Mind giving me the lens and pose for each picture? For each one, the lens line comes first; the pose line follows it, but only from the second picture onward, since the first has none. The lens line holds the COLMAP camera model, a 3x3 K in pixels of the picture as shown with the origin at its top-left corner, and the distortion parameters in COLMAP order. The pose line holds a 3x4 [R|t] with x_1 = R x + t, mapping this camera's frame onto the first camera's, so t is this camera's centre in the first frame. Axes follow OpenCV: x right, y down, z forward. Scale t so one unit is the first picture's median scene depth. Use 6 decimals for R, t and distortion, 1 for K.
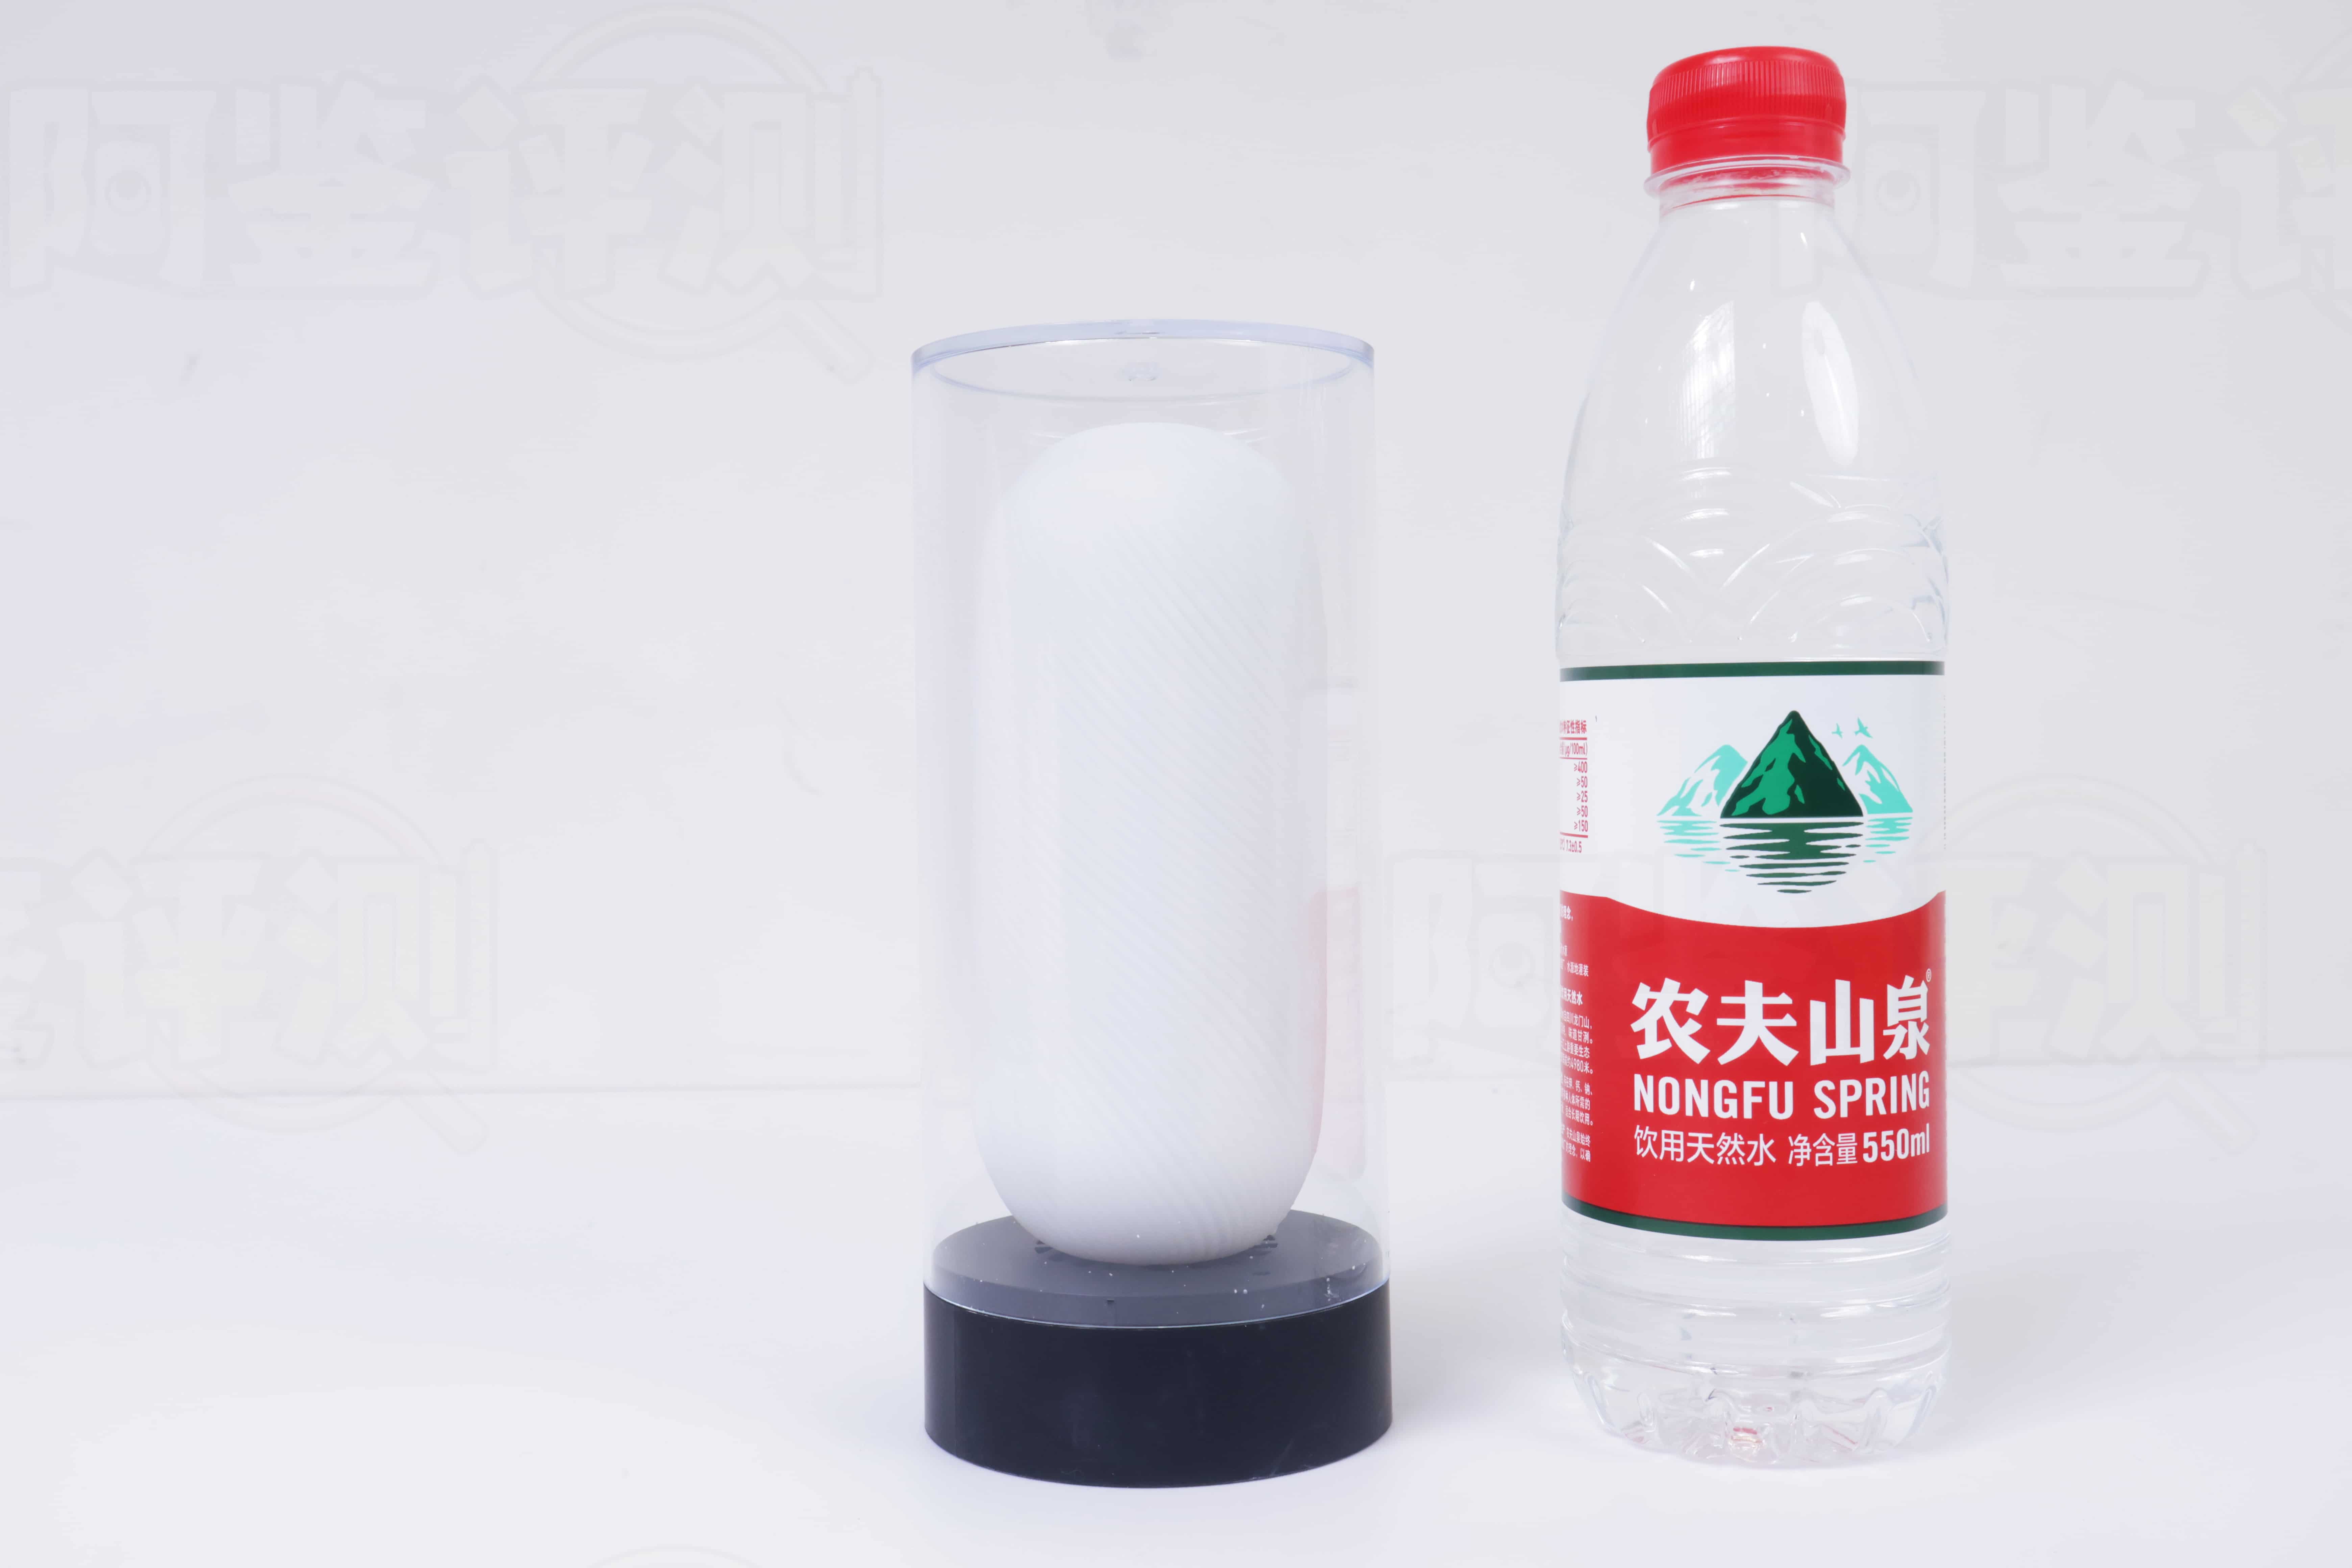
lens RADIAL K [[2451.2, 0, 1171.4], [0, 2451.2, 782.8], [0, 0, 1]] dist [0.003815, 0.000000]
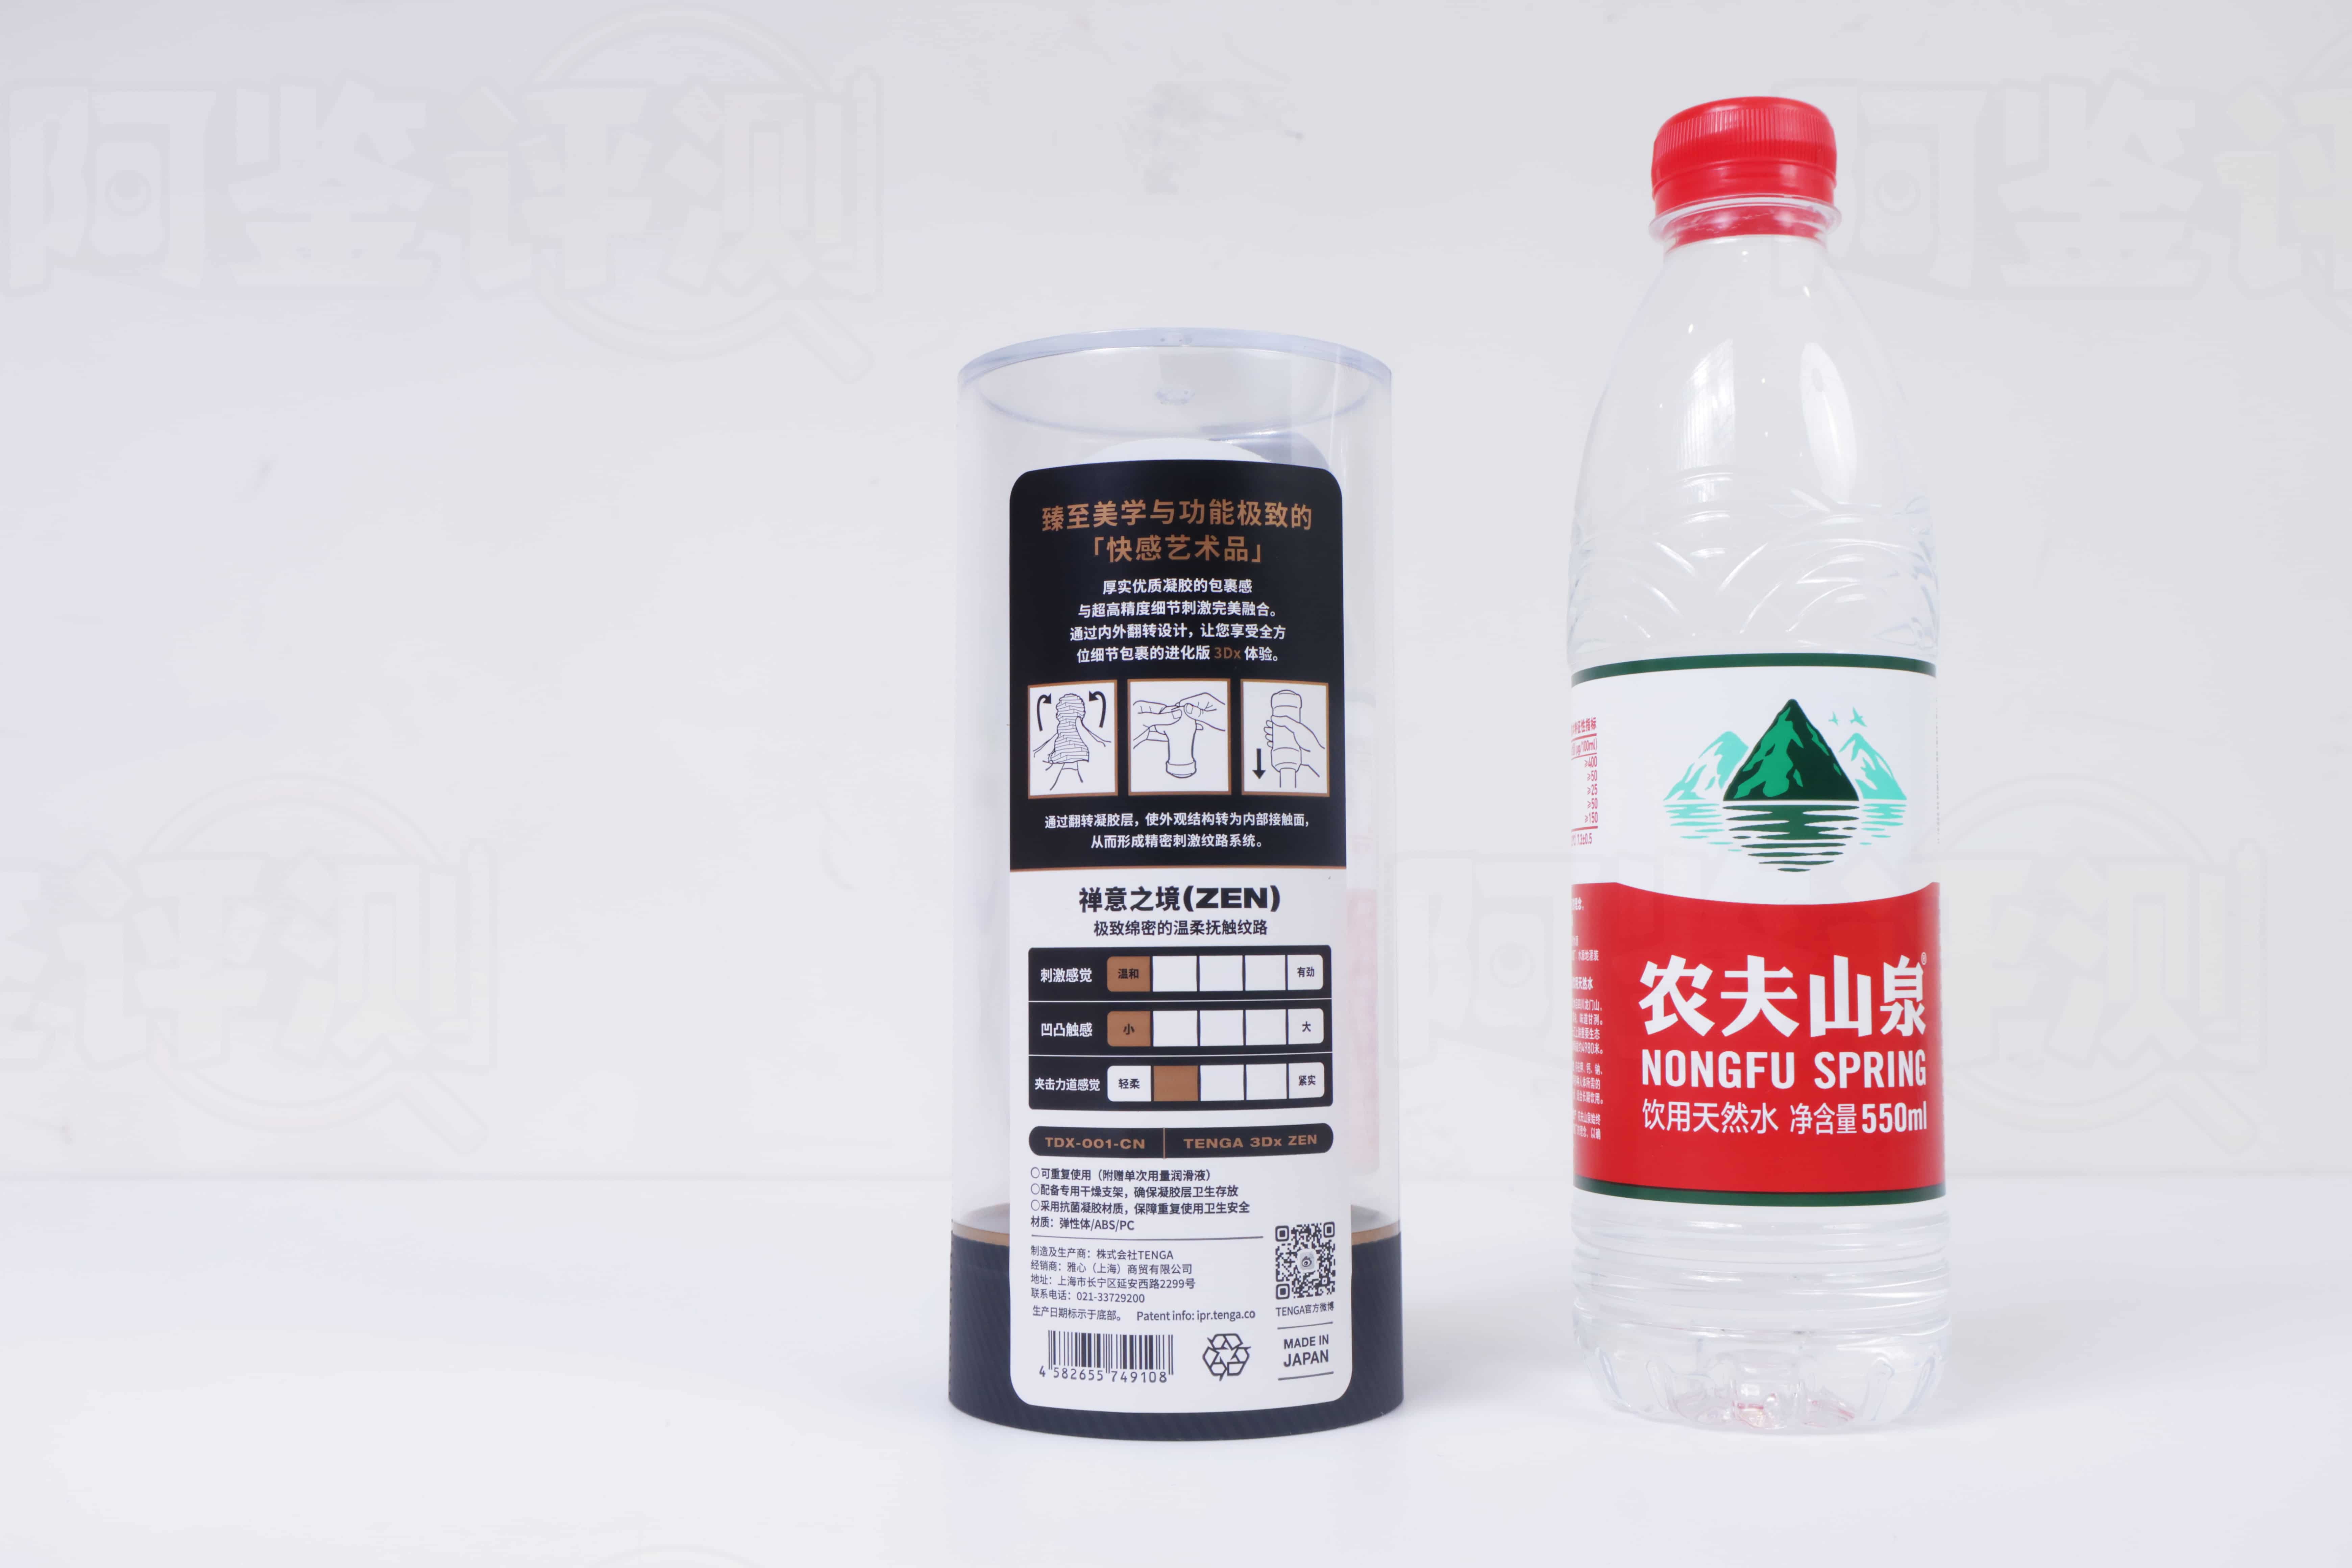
lens RADIAL K [[2451.2, 0, 1169.2], [0, 2451.2, 790.3], [0, 0, 1]] dist [0.003815, 0.000000]
pose [[0.999864, 0.013150, -0.009927, -0.003809], [-0.013967, 0.996086, -0.087274, 0.104617], [0.008741, 0.087401, 0.996135, -0.052379]]
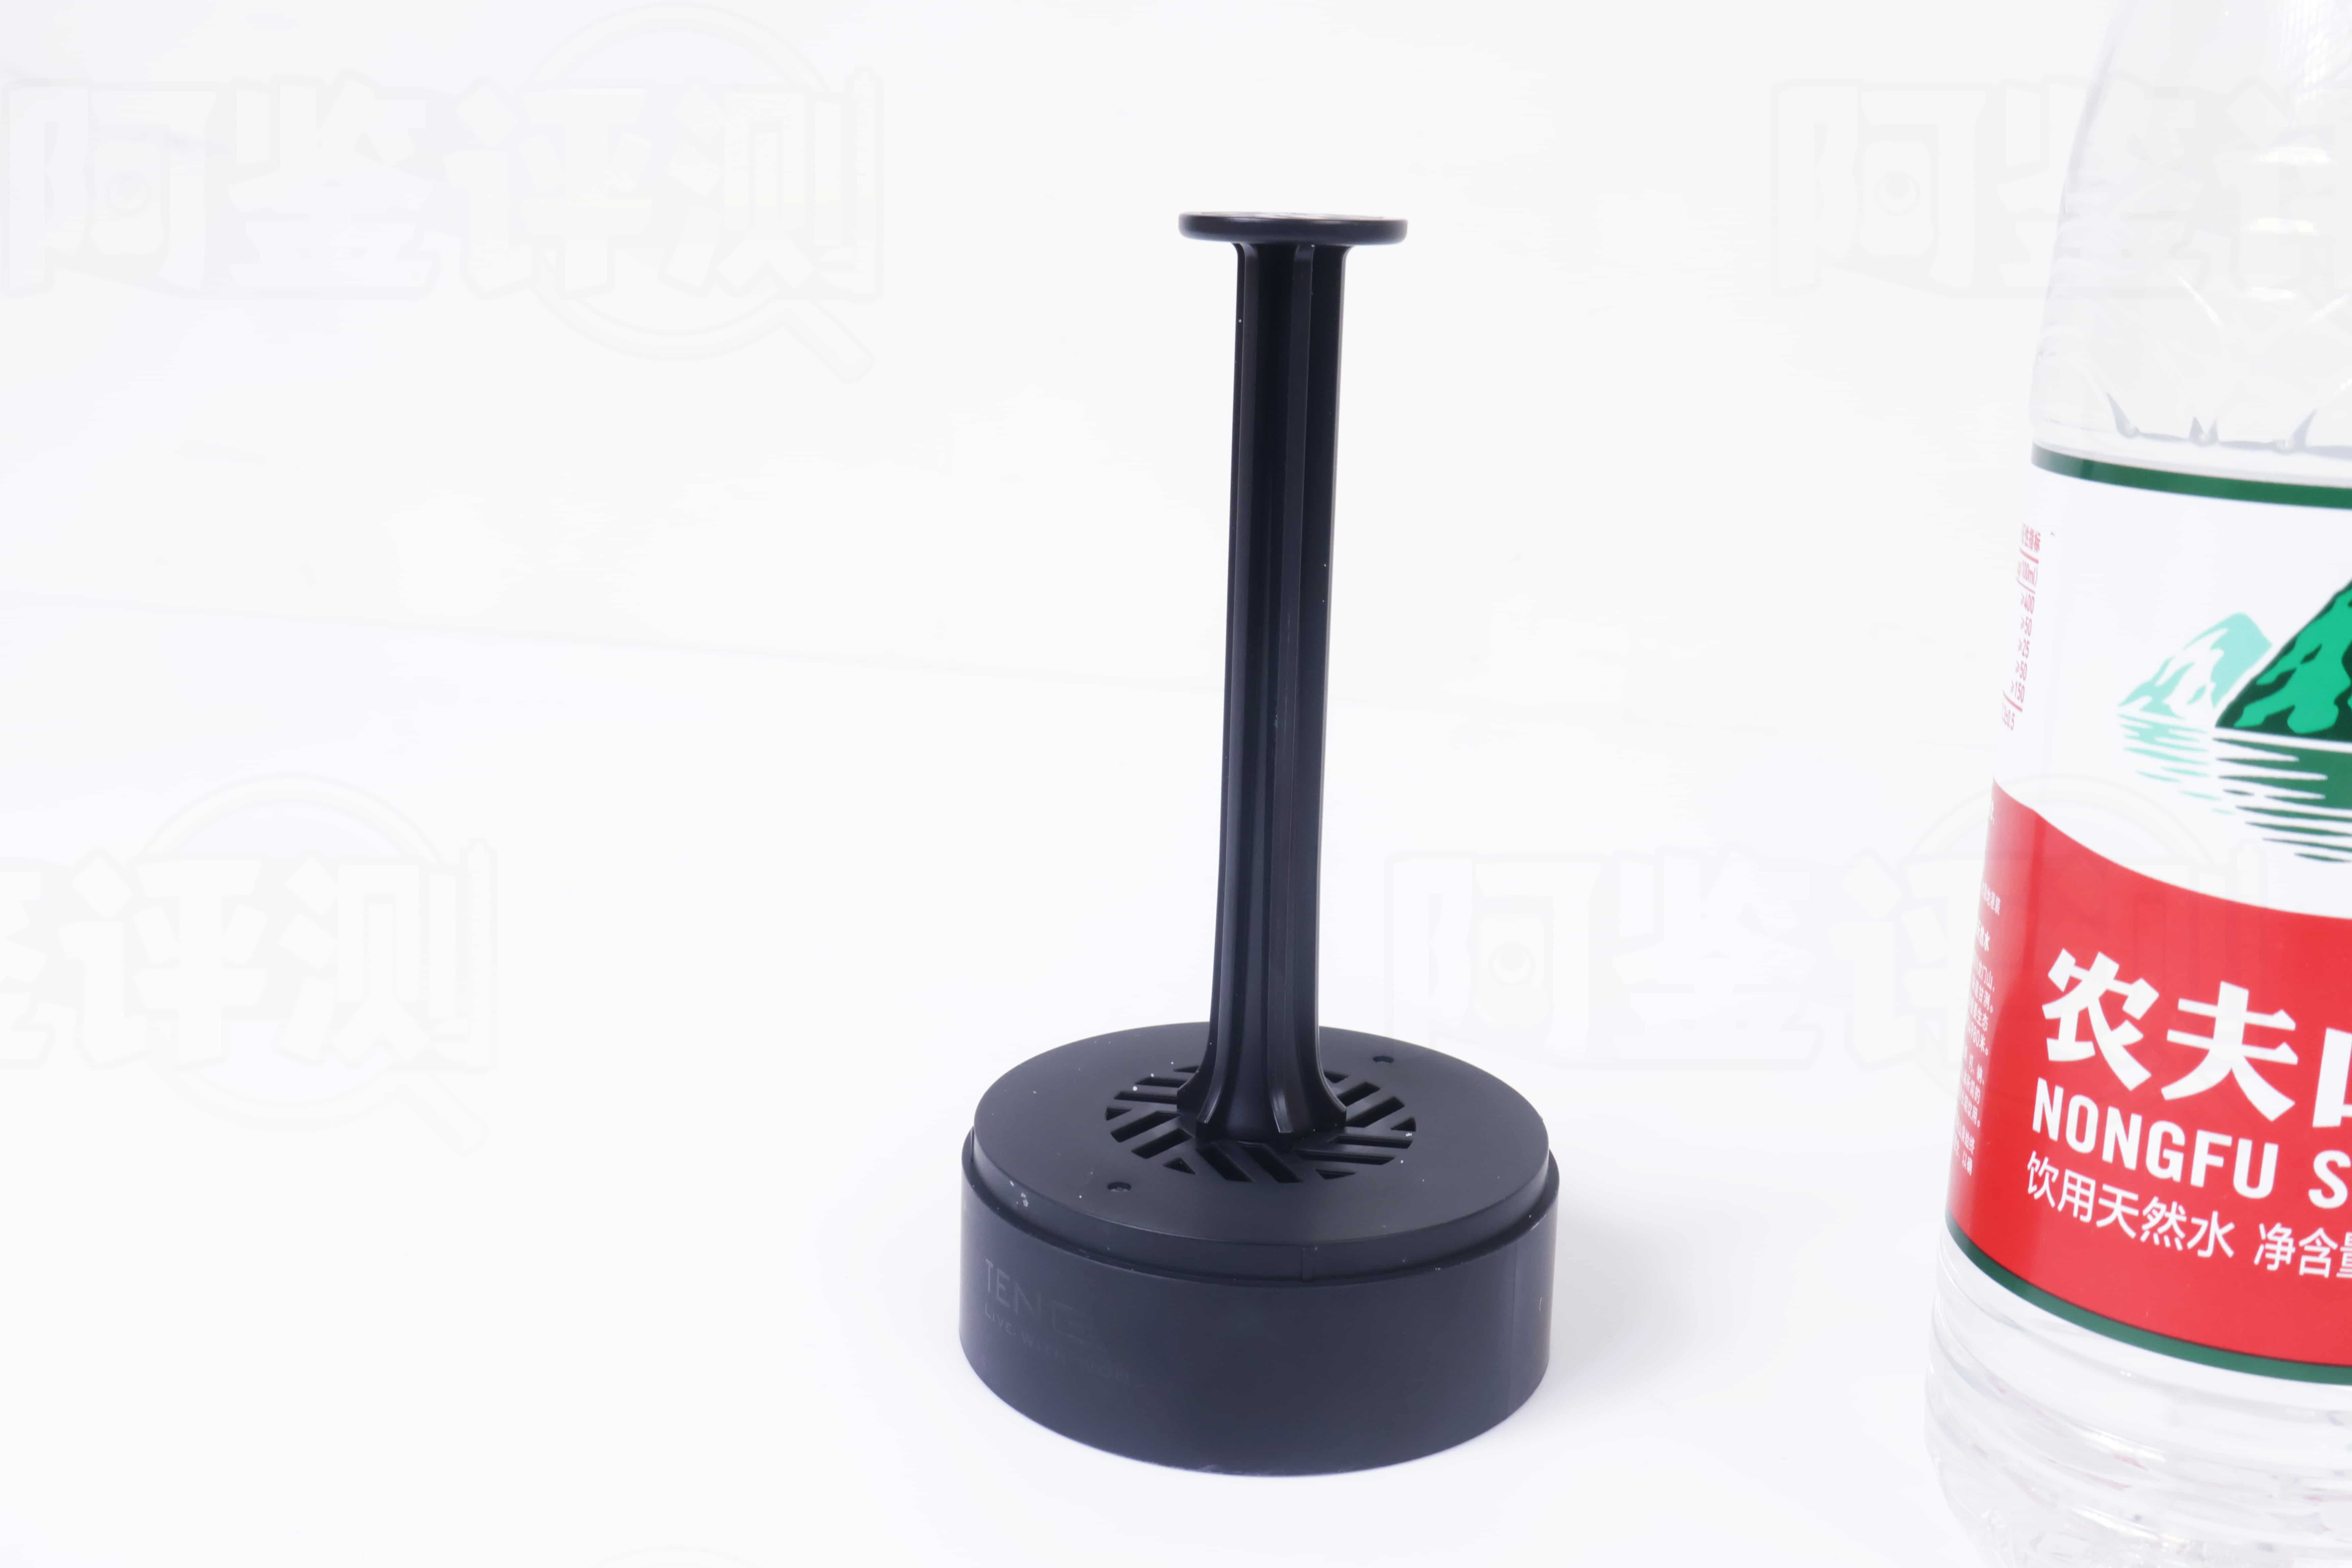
lens RADIAL K [[2451.2, 0, 1159.7], [0, 2451.2, 781.6], [0, 0, 1]] dist [0.003815, 0.000000]
pose [[0.939307, 0.114502, -0.323406, 0.174043], [-0.041236, 0.973508, 0.224905, -0.100897], [0.340590, -0.197919, 0.919144, 0.330119]]
